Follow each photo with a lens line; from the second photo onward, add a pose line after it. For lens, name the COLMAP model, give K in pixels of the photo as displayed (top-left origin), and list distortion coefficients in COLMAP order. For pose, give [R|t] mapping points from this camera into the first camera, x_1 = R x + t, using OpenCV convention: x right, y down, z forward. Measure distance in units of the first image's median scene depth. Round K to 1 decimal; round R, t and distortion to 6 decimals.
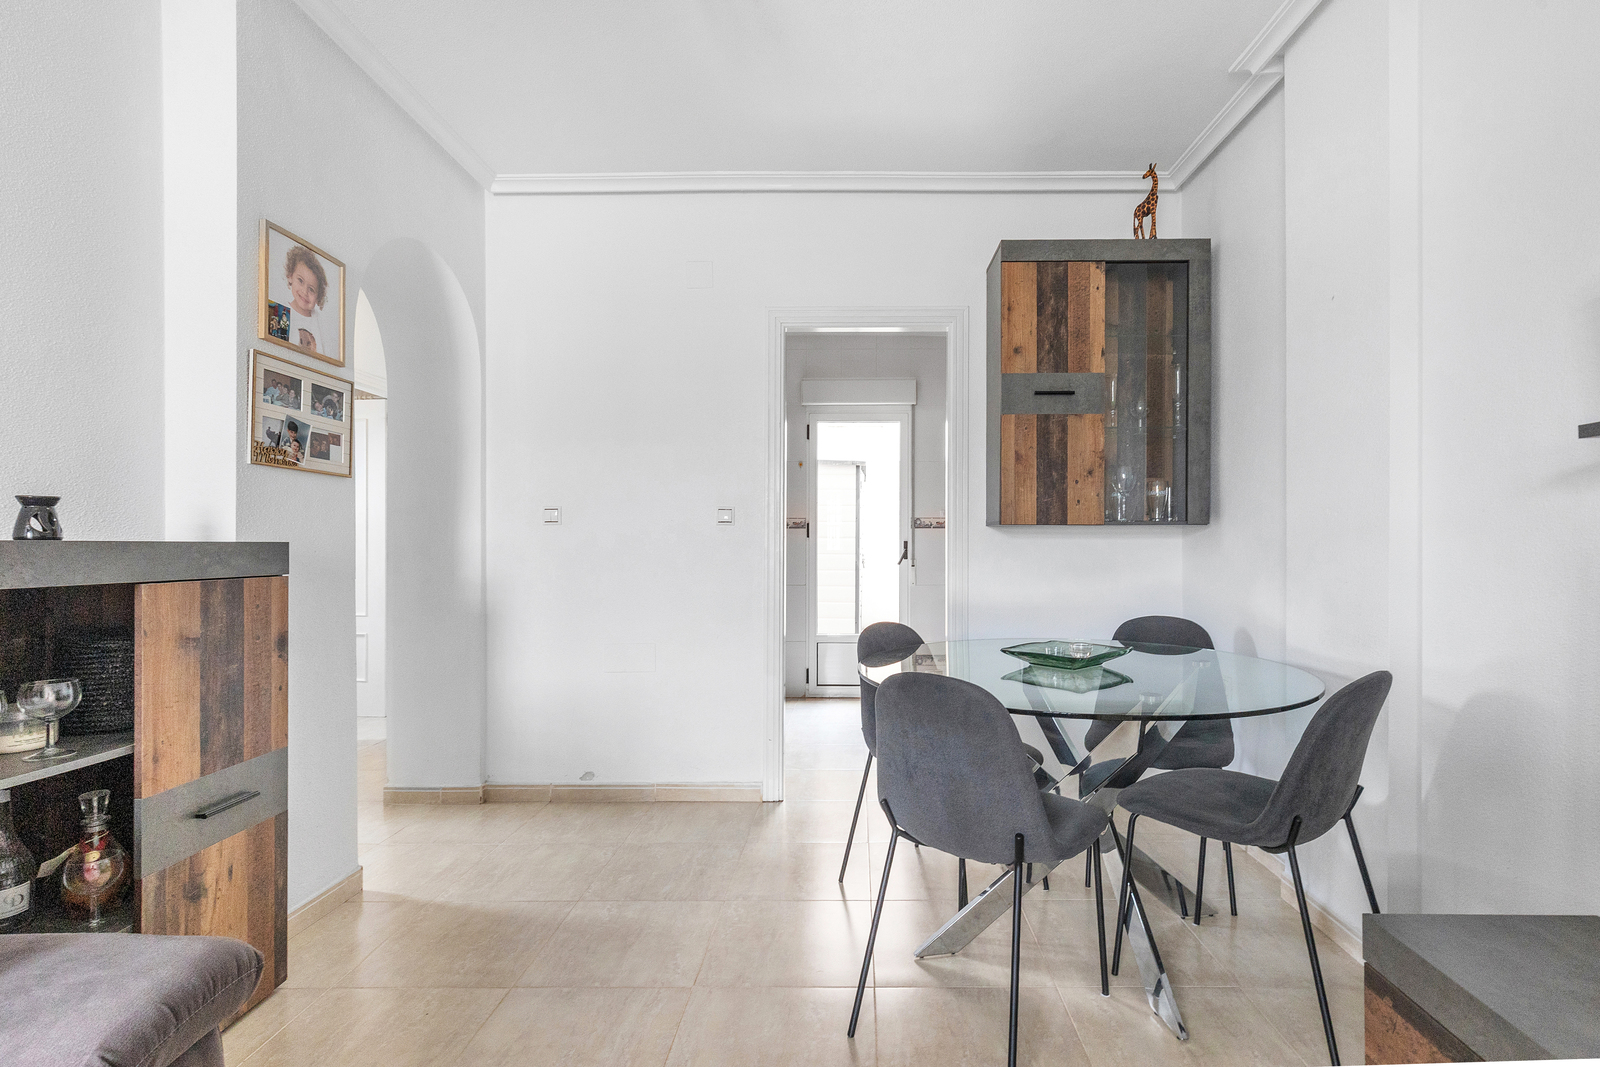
lens RADIAL K [[740.8, 0, 838.8], [0, 740.8, 542.9], [0, 0, 1]] dist [0.005808, -0.000180]
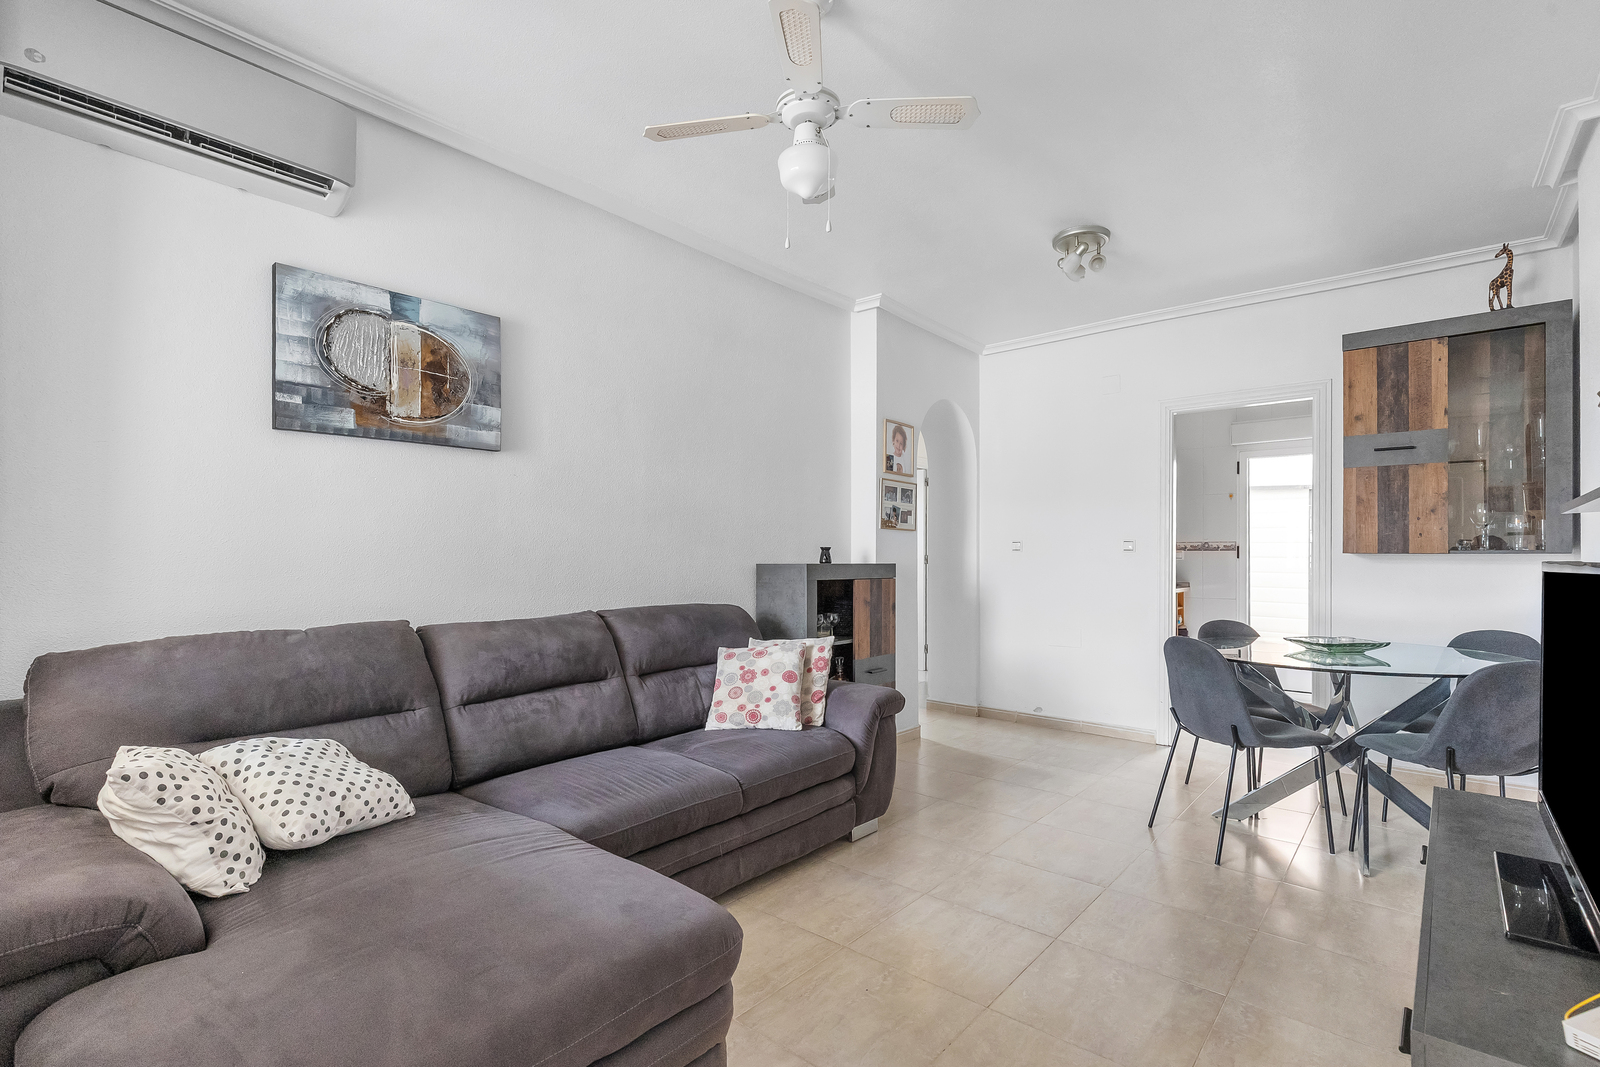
lens RADIAL K [[740.8, 0, 802.7], [0, 740.8, 545.5], [0, 0, 1]] dist [0.005808, -0.000180]
pose [[0.768236, -0.004408, -0.640152, 0.432428], [-0.003942, 0.999925, -0.011616, -0.025253], [0.640155, 0.011447, 0.768161, -0.811394]]
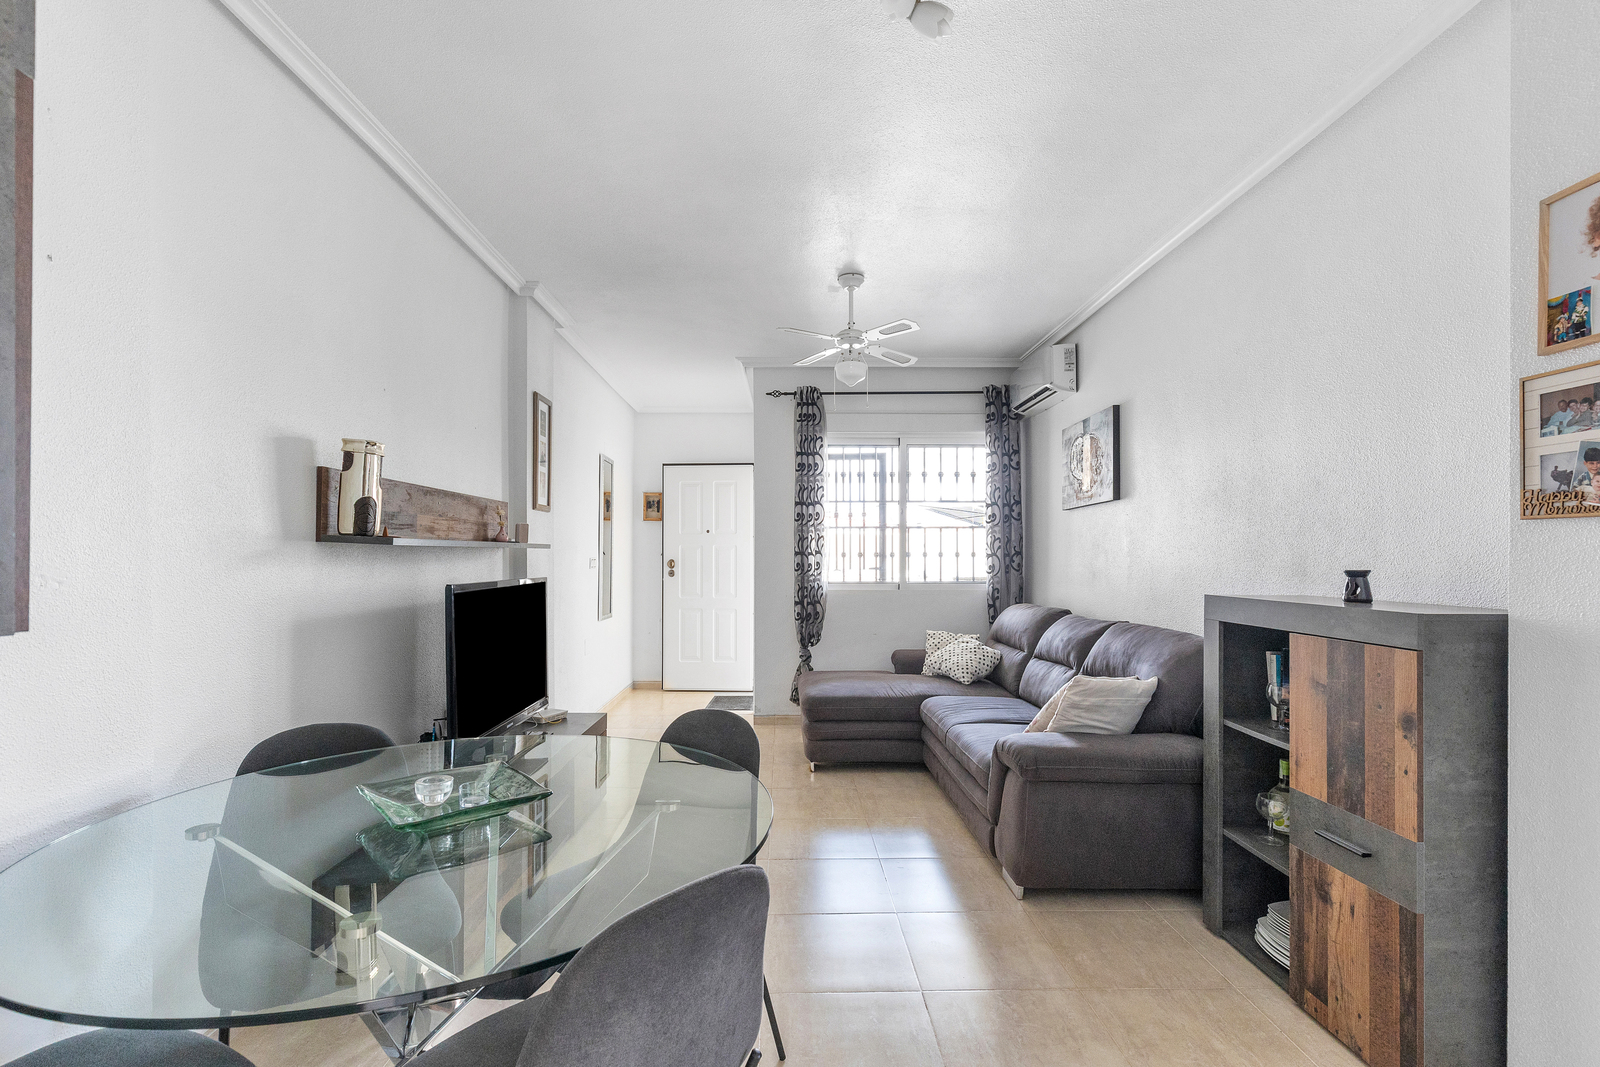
lens RADIAL K [[740.8, 0, 769.3], [0, 740.8, 555.2], [0, 0, 1]] dist [0.005808, -0.000180]
pose [[-0.999993, -0.002133, -0.003036, 0.032857], [-0.002120, 0.999988, -0.004505, -0.056781], [0.003046, -0.004499, -0.999985, 1.648831]]
